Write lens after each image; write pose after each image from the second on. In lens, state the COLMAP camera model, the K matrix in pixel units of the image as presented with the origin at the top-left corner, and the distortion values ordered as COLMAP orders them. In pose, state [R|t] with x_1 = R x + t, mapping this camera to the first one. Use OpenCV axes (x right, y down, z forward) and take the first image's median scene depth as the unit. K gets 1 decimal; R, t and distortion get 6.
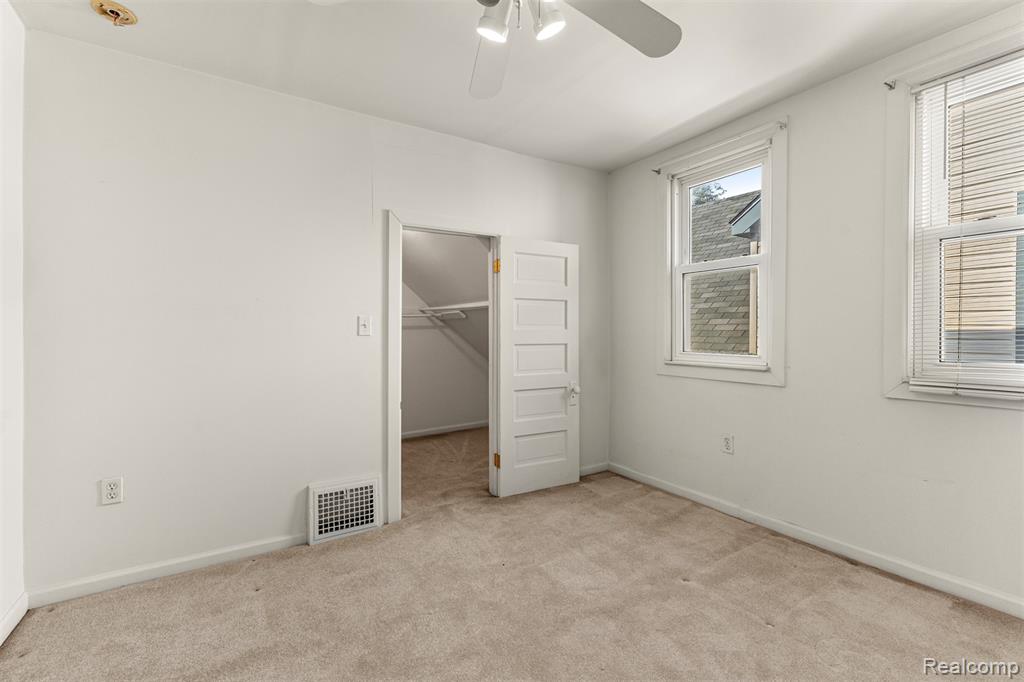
lens RADIAL K [[444.4, 0, 513.1], [0, 444.4, 338.4], [0, 0, 1]] dist [0.004808, 0.000152]
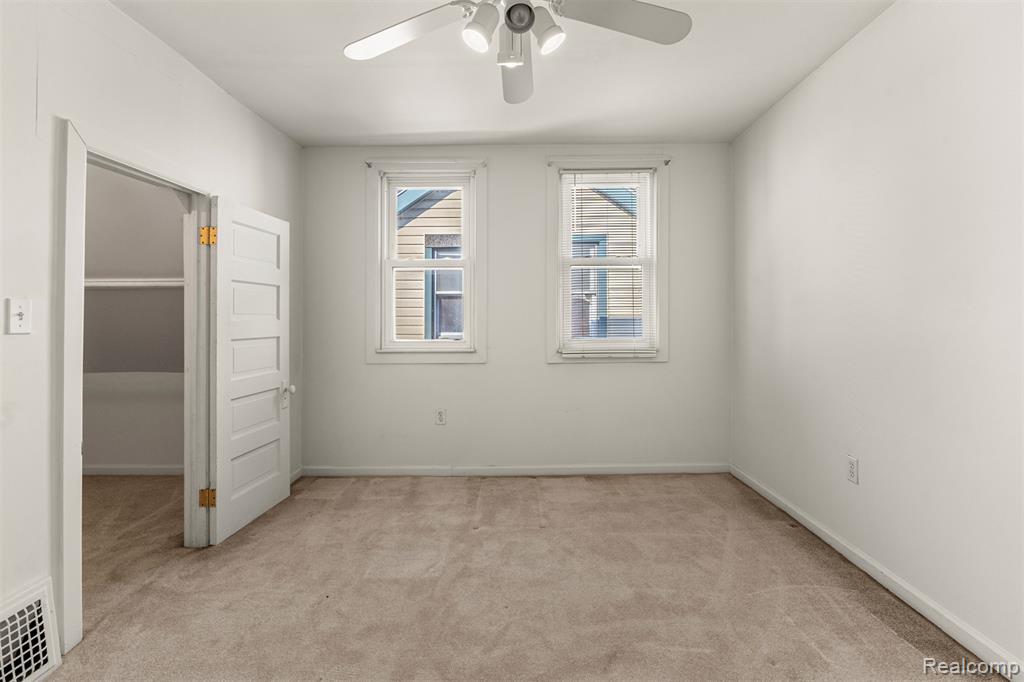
lens RADIAL K [[471.6, 0, 513.7], [0, 471.6, 321.0], [0, 0, 1]] dist [-0.000432, -0.000193]
pose [[0.544780, -0.008481, 0.838536, -0.425224], [0.017413, 0.999848, -0.001200, -0.009807], [-0.838398, 0.015255, 0.544845, 0.144858]]
